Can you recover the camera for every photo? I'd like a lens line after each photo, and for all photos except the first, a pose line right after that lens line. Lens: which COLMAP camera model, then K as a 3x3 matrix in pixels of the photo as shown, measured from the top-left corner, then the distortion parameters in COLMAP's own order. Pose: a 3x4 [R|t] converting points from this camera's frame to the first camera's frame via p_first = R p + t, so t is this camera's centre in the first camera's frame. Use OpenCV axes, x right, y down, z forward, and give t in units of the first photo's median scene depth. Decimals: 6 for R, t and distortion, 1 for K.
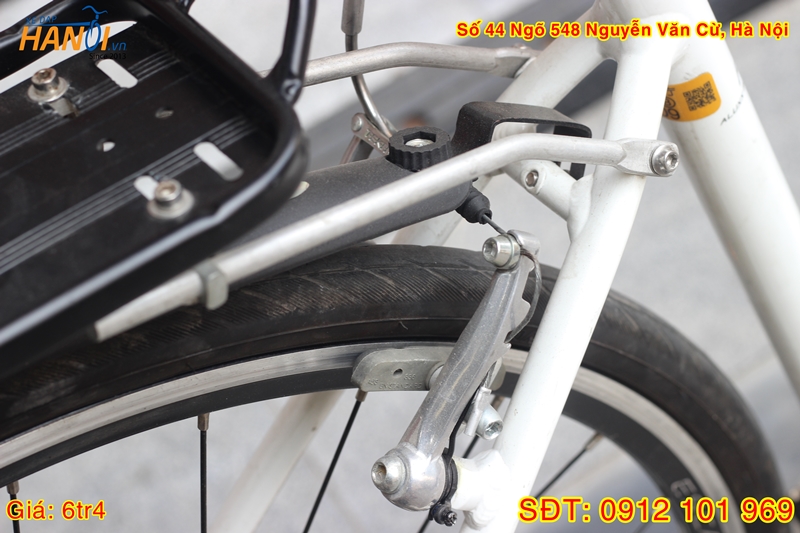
lens RADIAL K [[1910.2, 0, 400.0], [0, 1910.2, 266.5], [0, 0, 1]] dist [-0.102393, 0.011452]
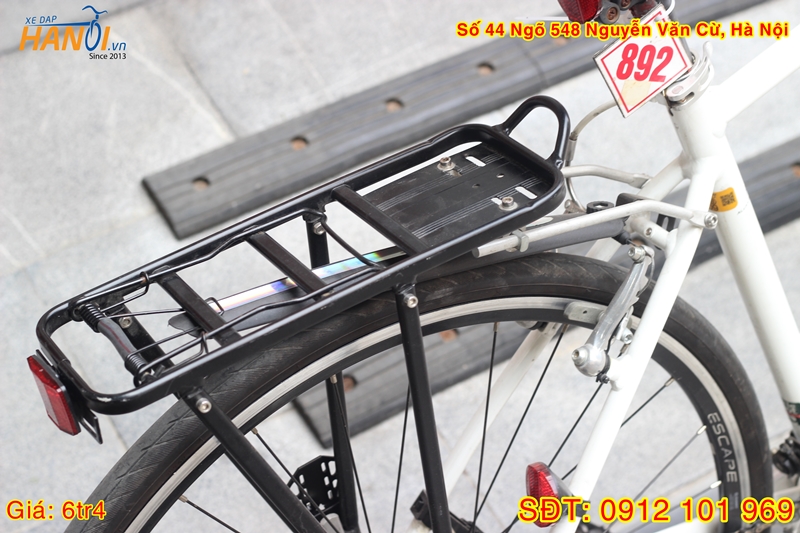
lens RADIAL K [[1910.2, 0, 400.0], [0, 1910.2, 266.5], [0, 0, 1]] dist [-0.102393, 0.011452]
pose [[0.998320, 0.053939, -0.021168, -0.171122], [-0.056733, 0.984193, -0.167764, 0.387586], [0.011785, 0.168683, 0.985600, -1.171051]]
